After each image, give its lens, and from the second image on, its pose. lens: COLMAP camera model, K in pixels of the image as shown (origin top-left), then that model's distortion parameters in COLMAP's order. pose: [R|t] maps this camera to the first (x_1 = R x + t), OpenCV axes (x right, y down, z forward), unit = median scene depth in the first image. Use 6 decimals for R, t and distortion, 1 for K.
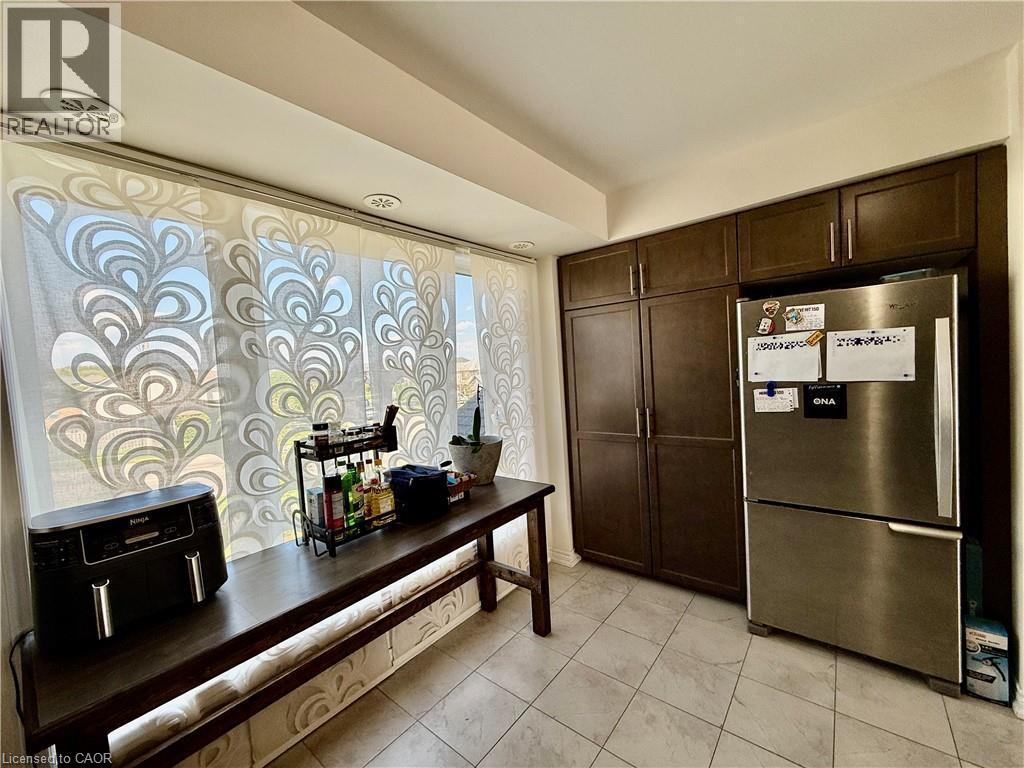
lens RADIAL K [[407.2, 0, 512.3], [0, 407.2, 386.9], [0, 0, 1]] dist [-0.000696, 0.000097]
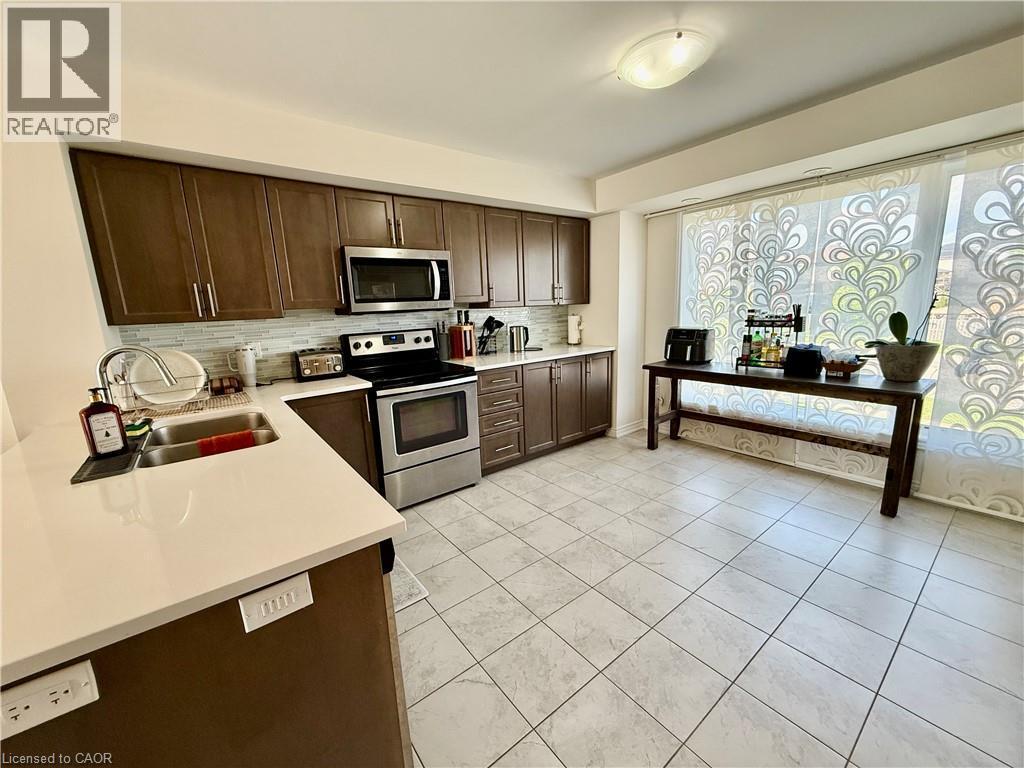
lens RADIAL K [[407.2, 0, 512.3], [0, 407.2, 386.9], [0, 0, 1]] dist [-0.000696, 0.000097]
pose [[-0.219702, 0.238808, -0.945887, 1.597655], [-0.020539, 0.968229, 0.249220, -0.014853], [0.975351, 0.074181, -0.207817, 0.236416]]
